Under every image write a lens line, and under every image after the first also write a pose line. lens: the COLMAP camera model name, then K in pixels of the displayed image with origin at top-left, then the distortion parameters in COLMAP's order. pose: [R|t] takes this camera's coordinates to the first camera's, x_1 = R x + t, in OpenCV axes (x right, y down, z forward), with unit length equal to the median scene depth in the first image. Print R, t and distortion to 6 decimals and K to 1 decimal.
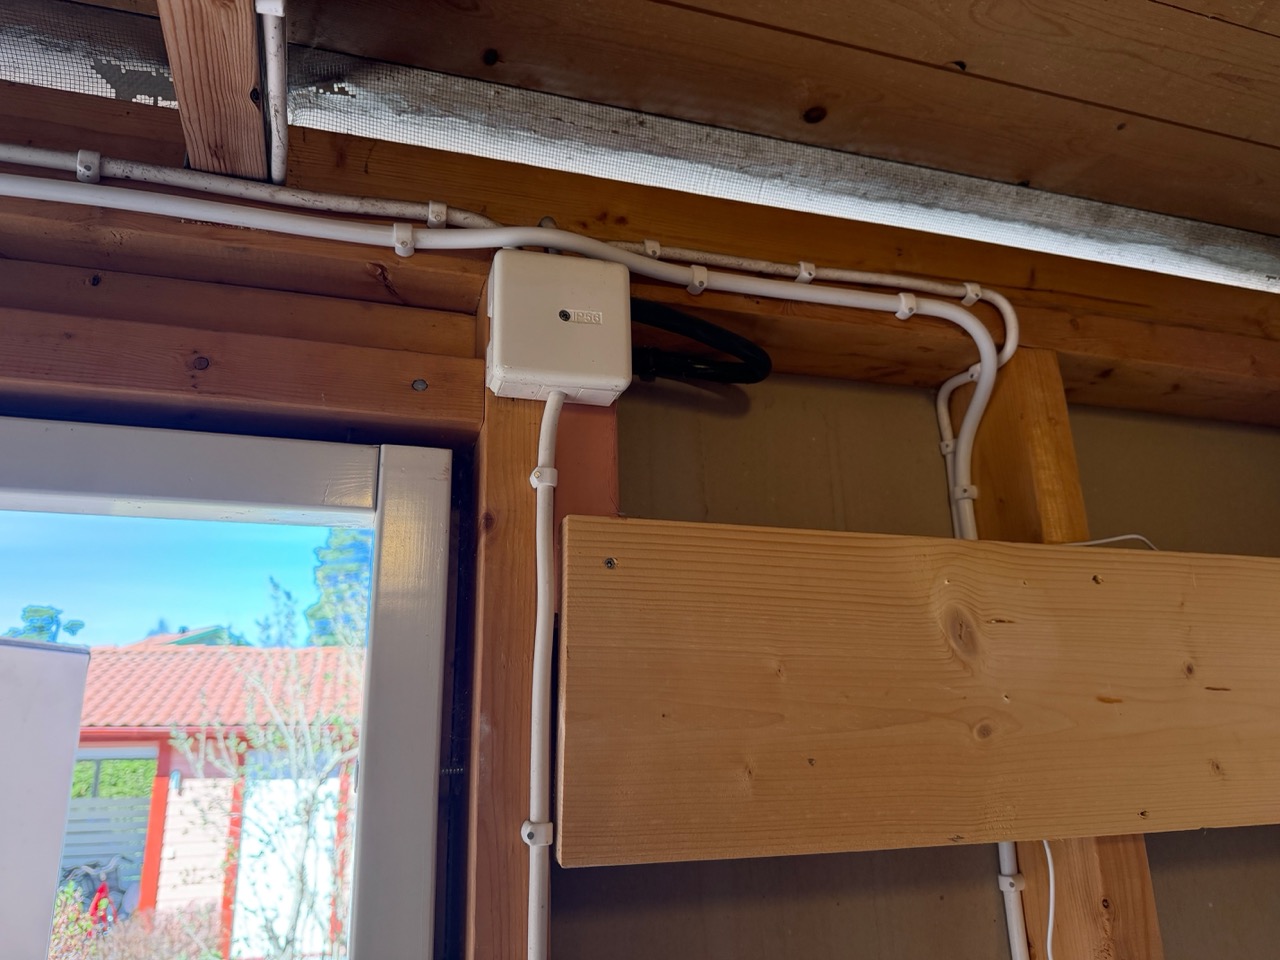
lens RADIAL K [[905.3, 0, 635.7], [0, 905.3, 483.8], [0, 0, 1]] dist [0.037444, -0.052604]
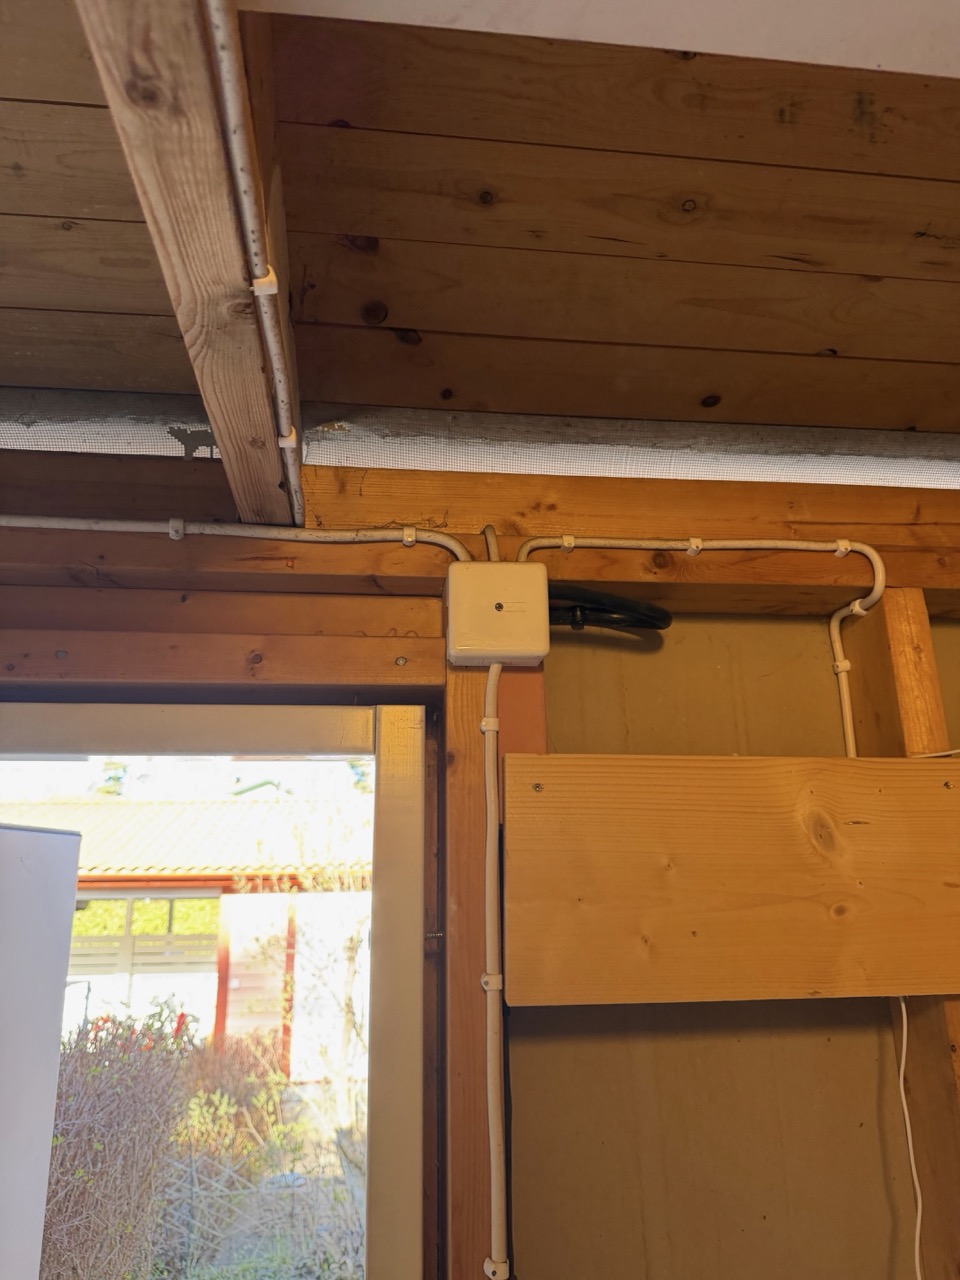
lens RADIAL K [[905.3, 0, 489.1], [0, 905.3, 643.3], [0, 0, 1]] dist [0.037444, -0.052604]
pose [[0.982320, -0.041489, -0.182553, 0.132437], [0.044750, 0.998903, 0.013780, -0.128430], [0.181781, -0.021706, 0.983099, -0.304131]]
